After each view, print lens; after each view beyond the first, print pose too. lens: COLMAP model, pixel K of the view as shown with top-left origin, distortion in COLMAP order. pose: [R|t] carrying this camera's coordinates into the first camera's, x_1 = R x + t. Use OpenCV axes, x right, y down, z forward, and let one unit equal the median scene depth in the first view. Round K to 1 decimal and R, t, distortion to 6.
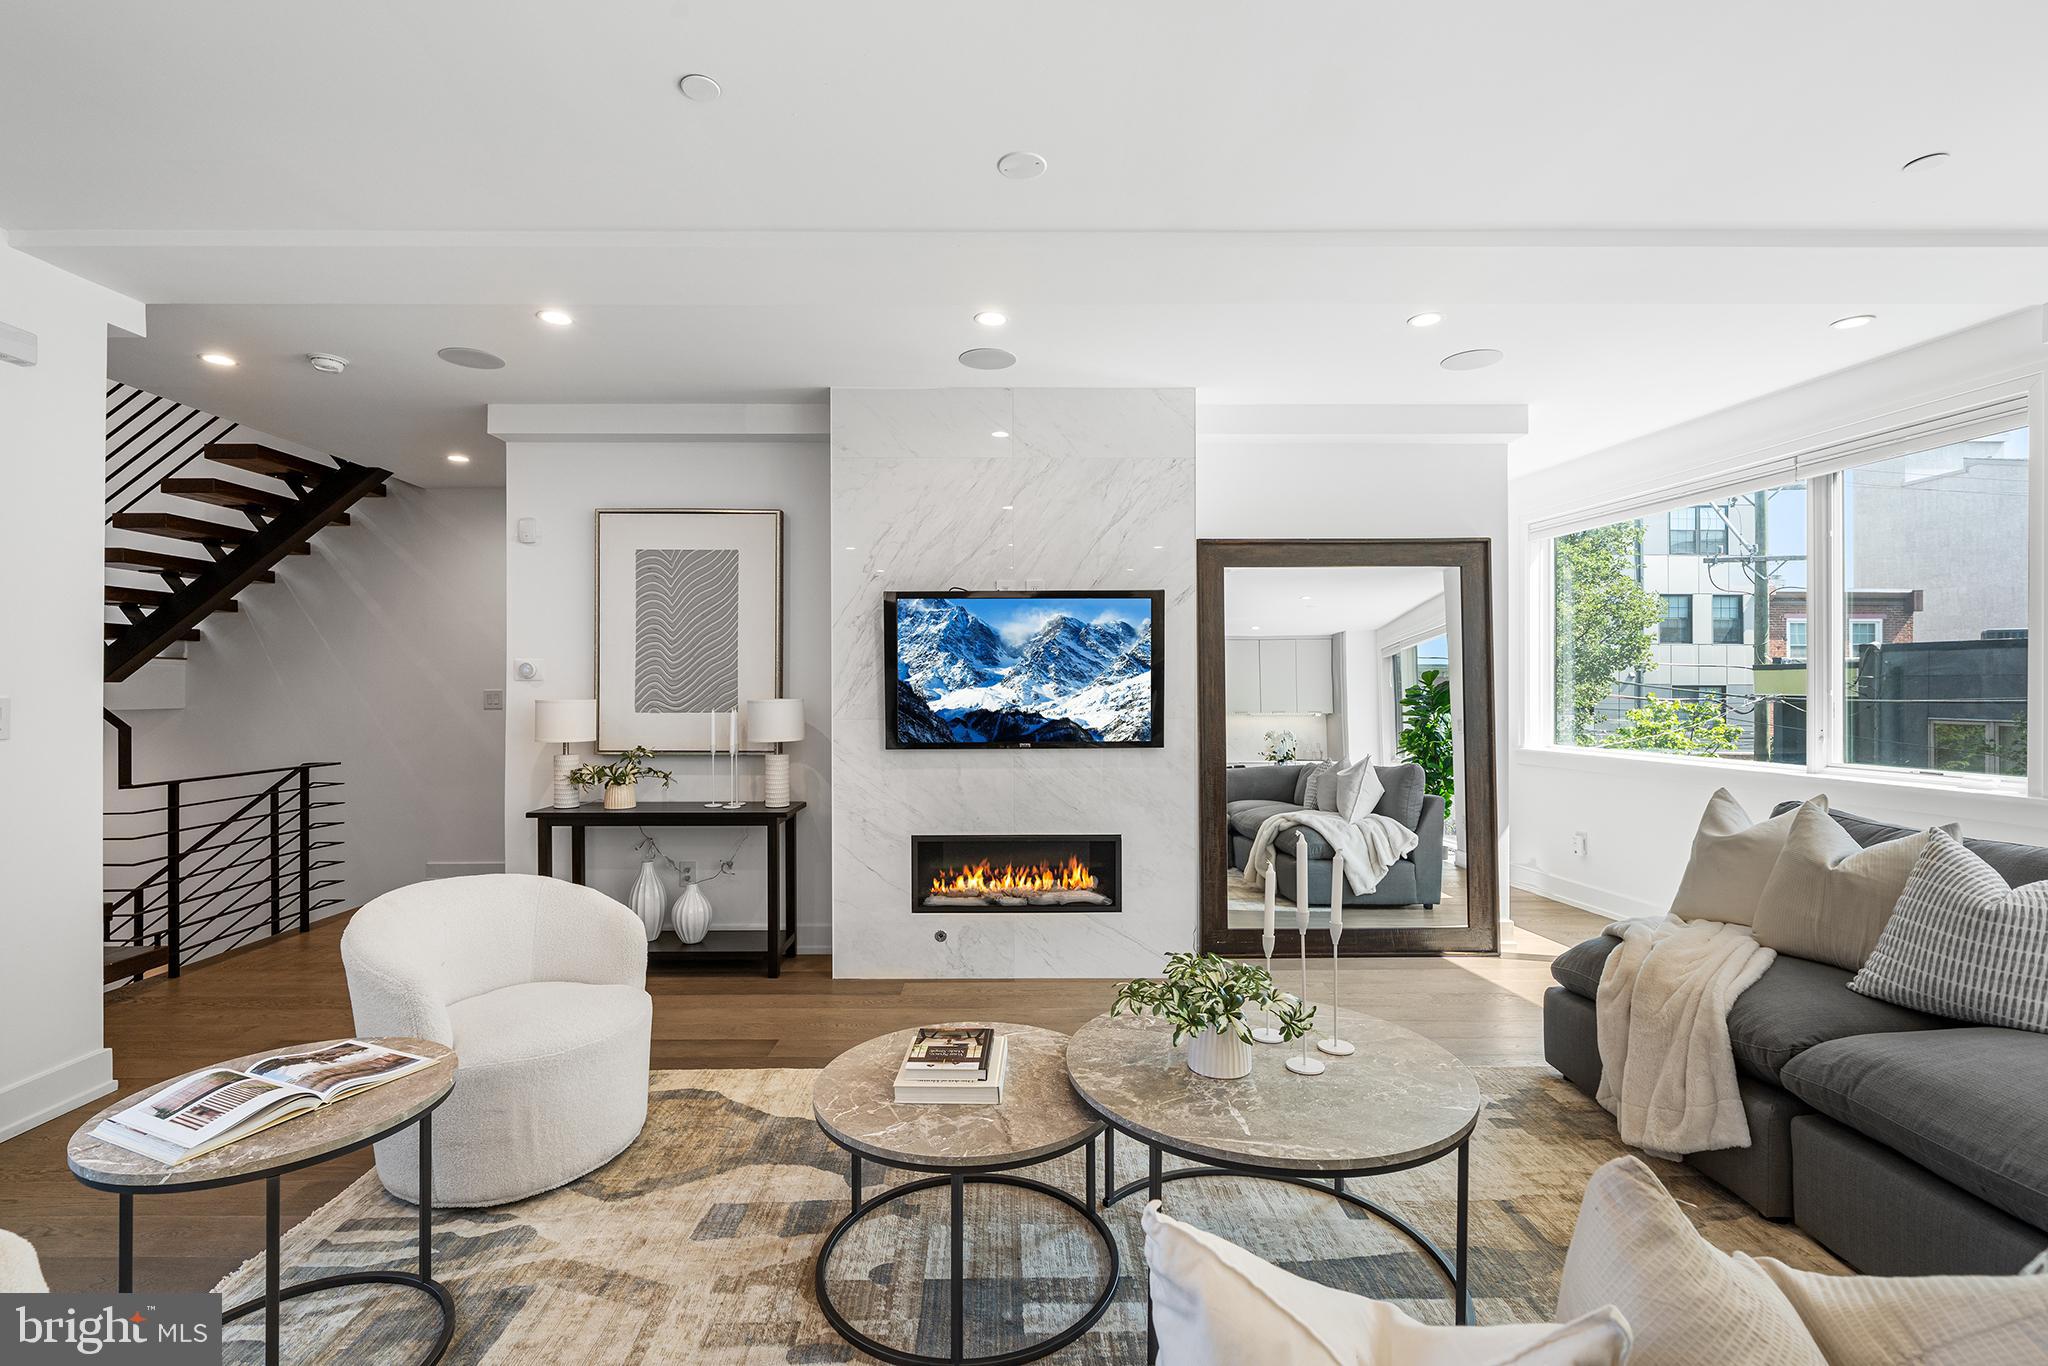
lens RADIAL K [[906.9, 0, 1024.0], [0, 906.9, 683.0], [0, 0, 1]] dist [-0.000855, -0.000071]
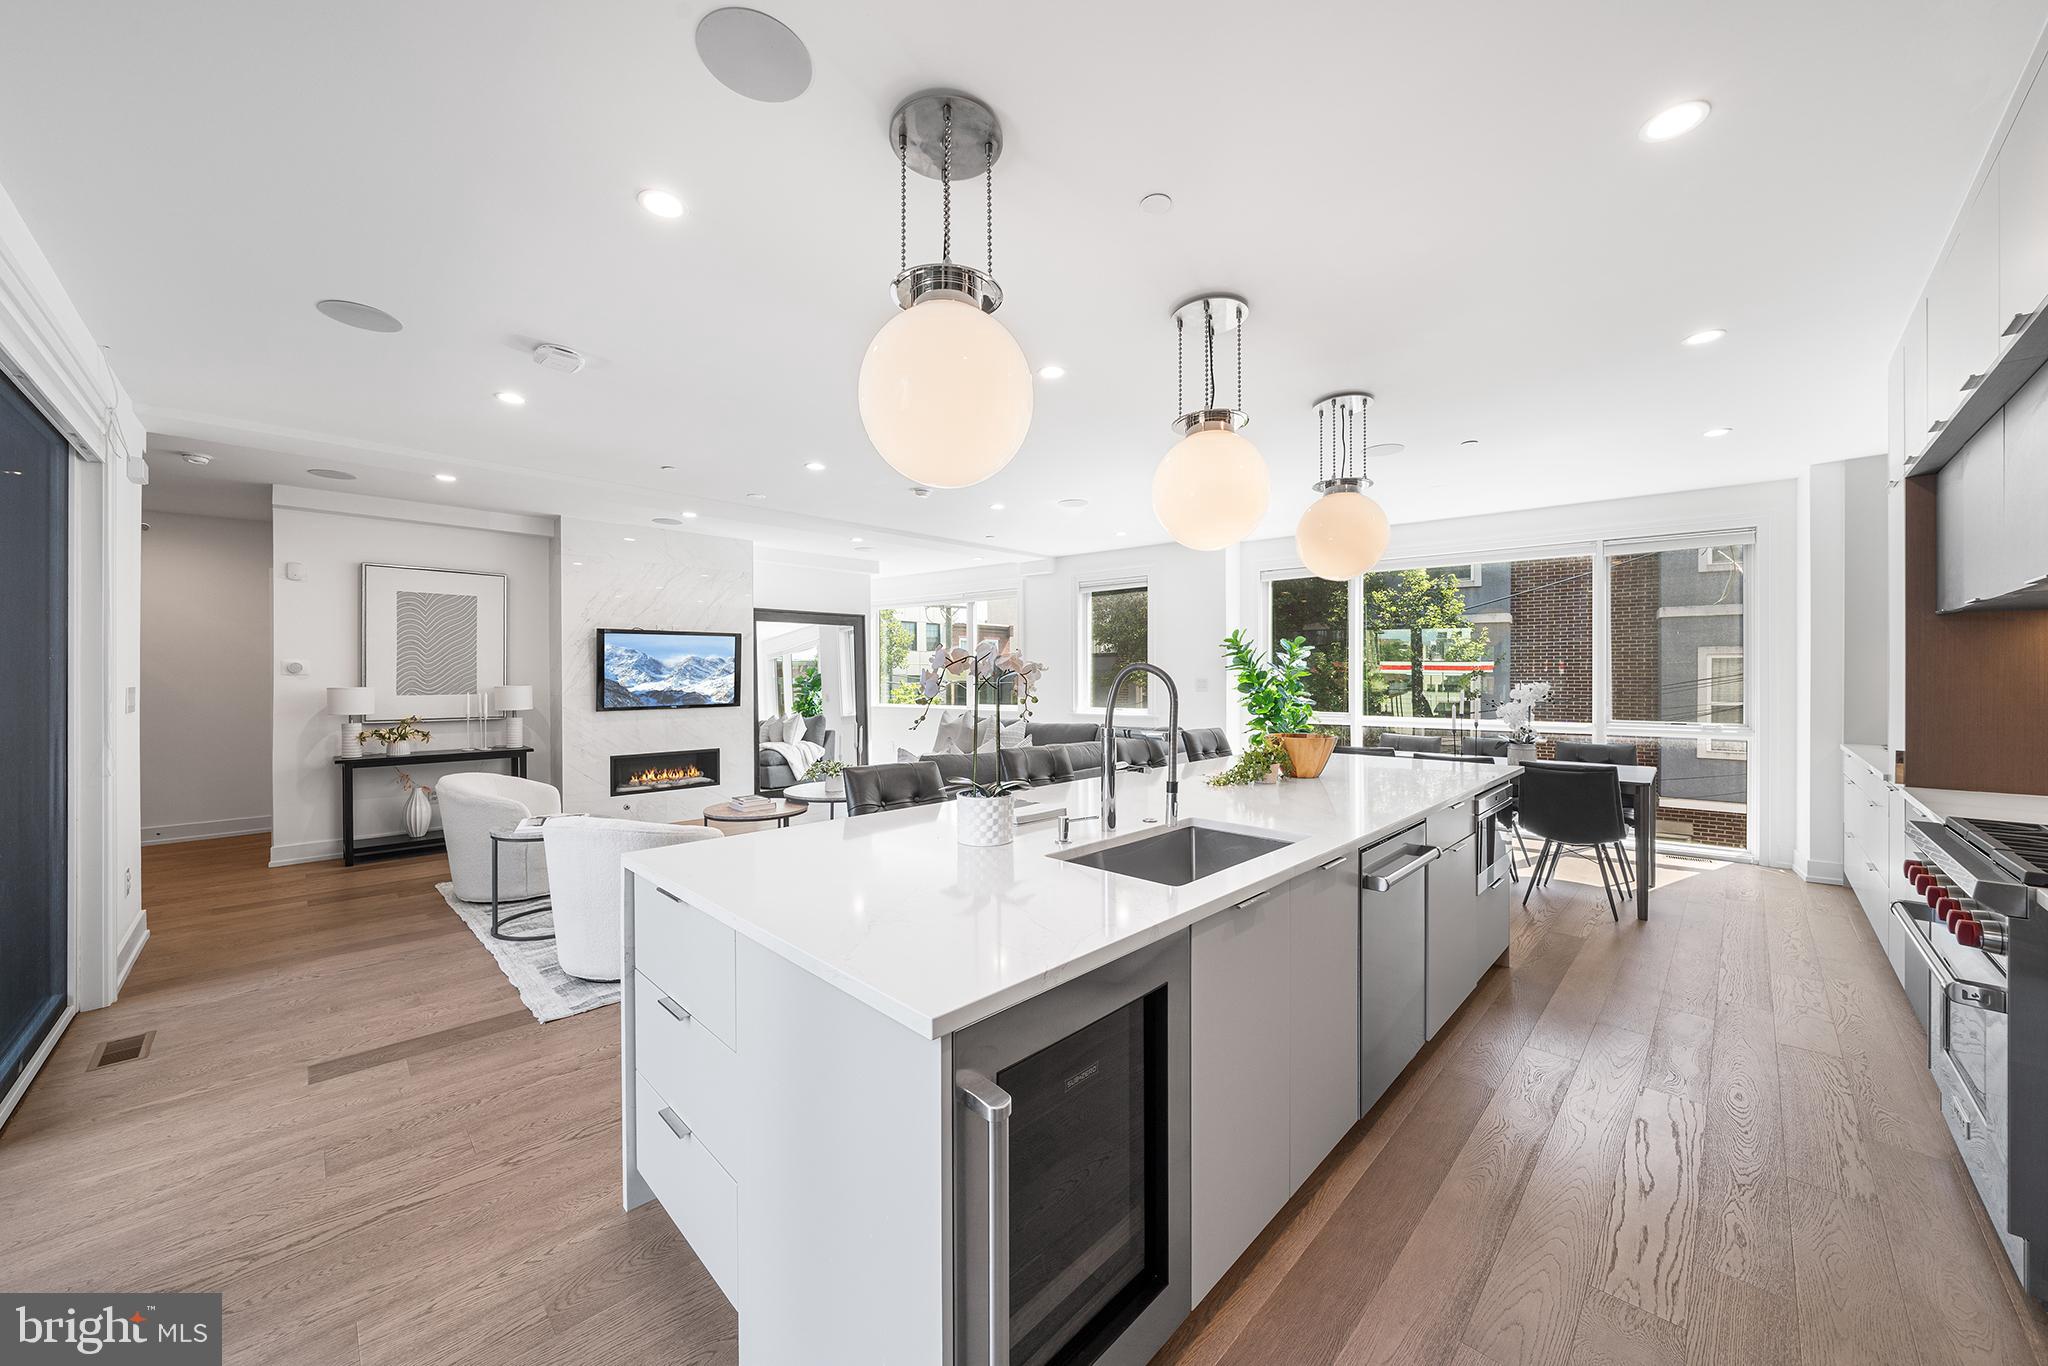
lens RADIAL K [[728.6, 0, 1024.0], [0, 728.6, 683.0], [0, 0, 1]] dist [-0.000630, -0.000009]
pose [[0.704077, -0.005801, 0.710100, -0.578158], [-0.005903, 0.999884, 0.014021, -0.013648], [-0.710099, -0.014063, 0.703961, -0.676092]]
